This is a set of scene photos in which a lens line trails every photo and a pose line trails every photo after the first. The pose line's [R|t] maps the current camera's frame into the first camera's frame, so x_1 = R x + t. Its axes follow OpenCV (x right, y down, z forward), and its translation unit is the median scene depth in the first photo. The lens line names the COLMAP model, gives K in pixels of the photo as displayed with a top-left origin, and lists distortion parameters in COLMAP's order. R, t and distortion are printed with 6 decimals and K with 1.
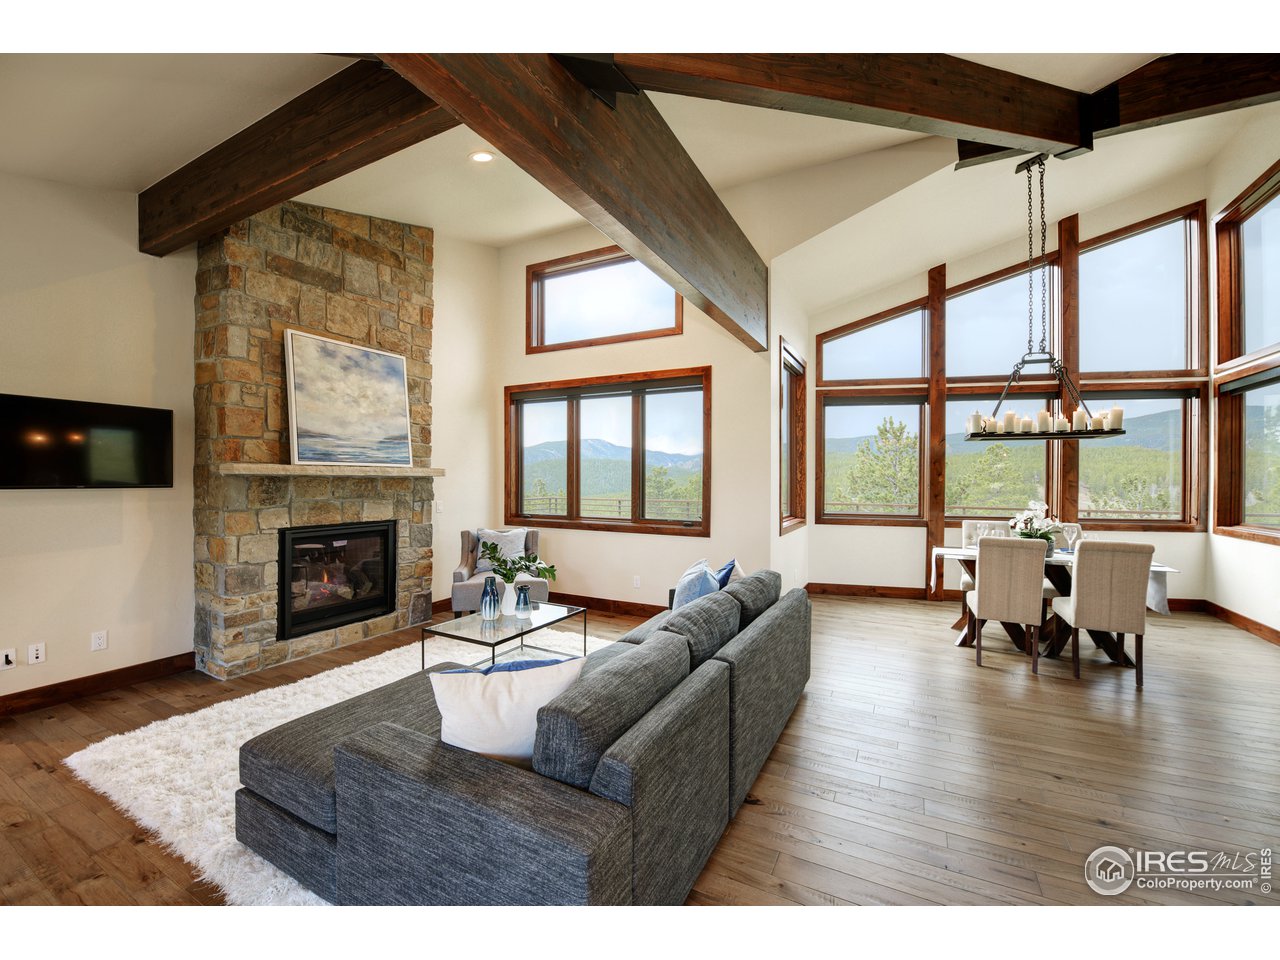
lens RADIAL K [[534.1, 0, 625.5], [0, 534.1, 484.5], [0, 0, 1]] dist [-0.017945, 0.000130]
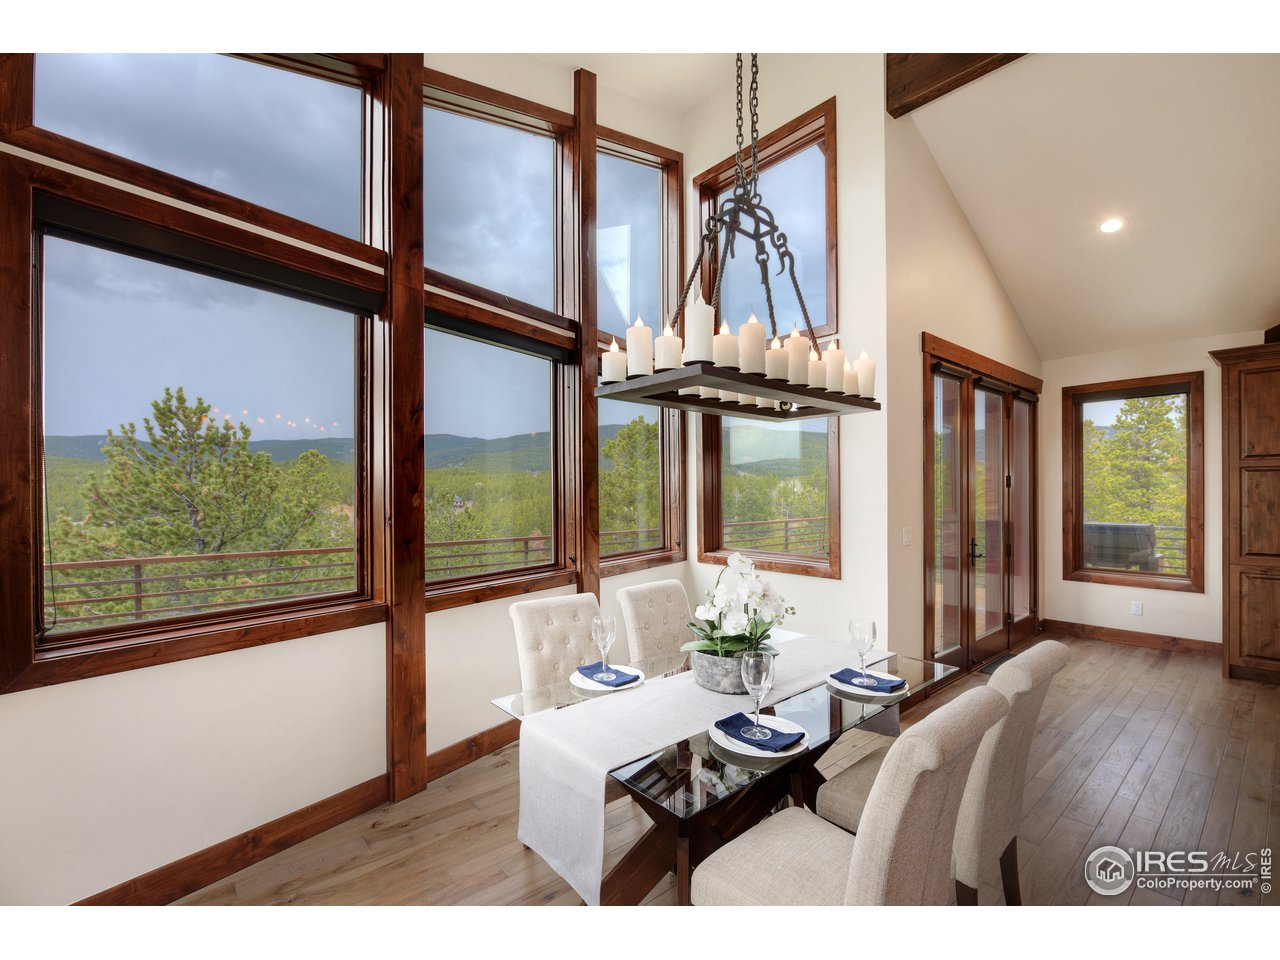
lens RADIAL K [[567.0, 0, 652.2], [0, 567.0, 493.3], [0, 0, 1]] dist [-0.012430, -0.000673]
pose [[0.355229, -0.007822, 0.934746, 0.293736], [0.017092, 0.999852, 0.001872, -0.017425], [-0.934623, 0.015312, 0.355311, 0.812415]]
